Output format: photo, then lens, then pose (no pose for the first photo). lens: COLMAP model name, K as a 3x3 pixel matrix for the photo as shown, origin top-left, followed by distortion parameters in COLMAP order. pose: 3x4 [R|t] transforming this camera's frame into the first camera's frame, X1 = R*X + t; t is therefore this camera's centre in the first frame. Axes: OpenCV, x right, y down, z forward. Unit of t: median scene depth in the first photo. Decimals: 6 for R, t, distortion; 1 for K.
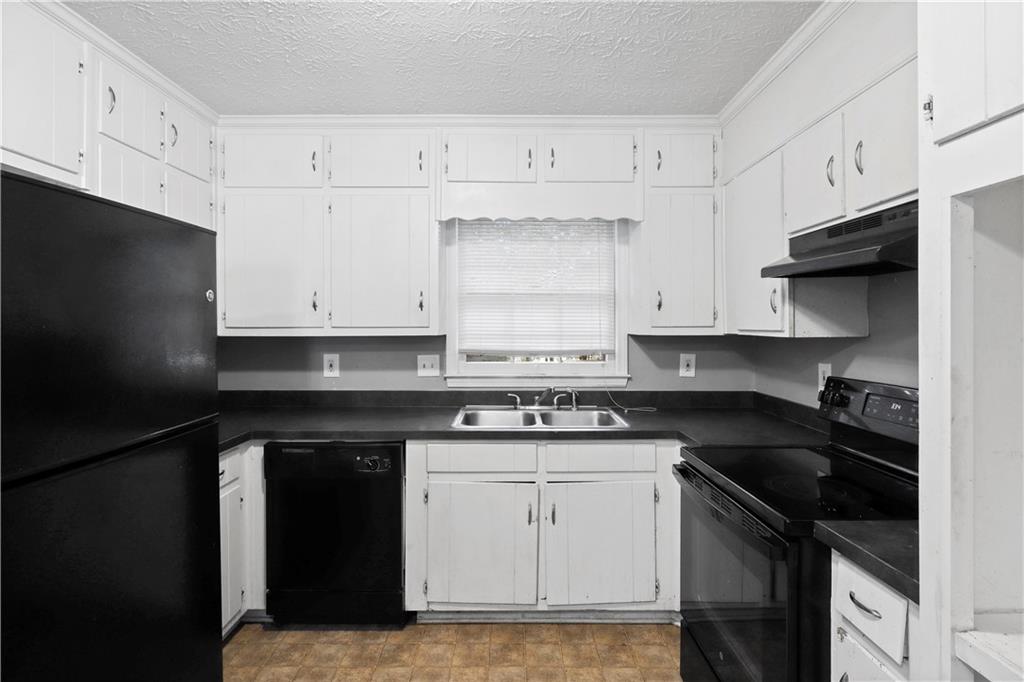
lens RADIAL K [[531.5, 0, 511.7], [0, 531.5, 323.8], [0, 0, 1]] dist [0.002091, 0.000152]
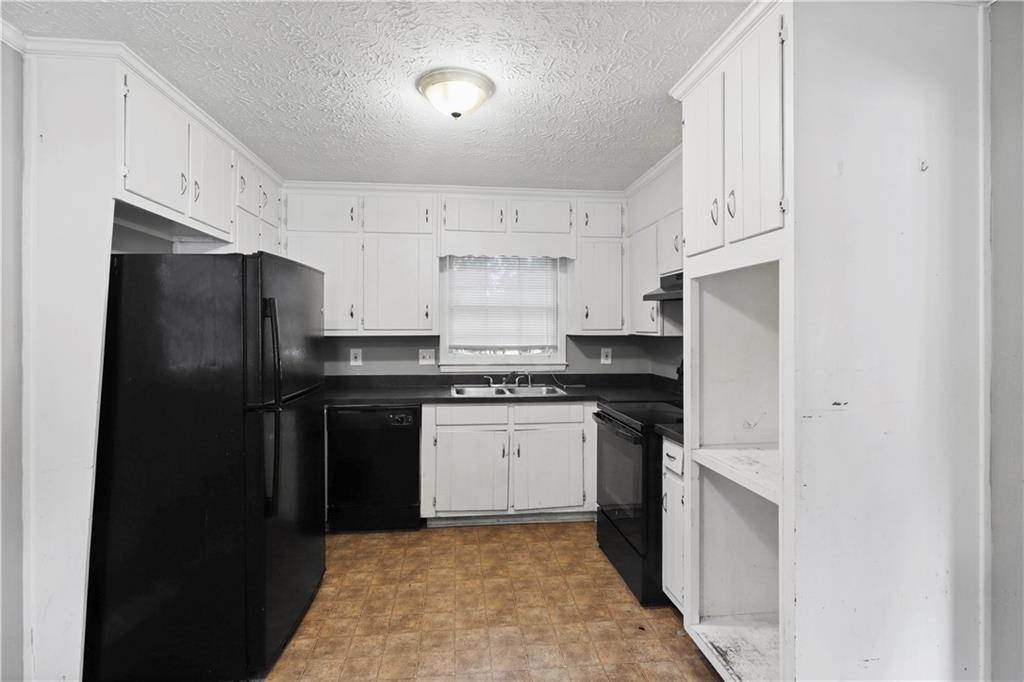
lens RADIAL K [[531.5, 0, 511.7], [0, 531.5, 323.8], [0, 0, 1]] dist [0.002091, 0.000152]
pose [[0.993625, 0.003035, 0.112695, -0.106561], [-0.002459, 0.999983, -0.005242, -0.002588], [-0.112709, 0.004931, 0.993616, -0.488268]]
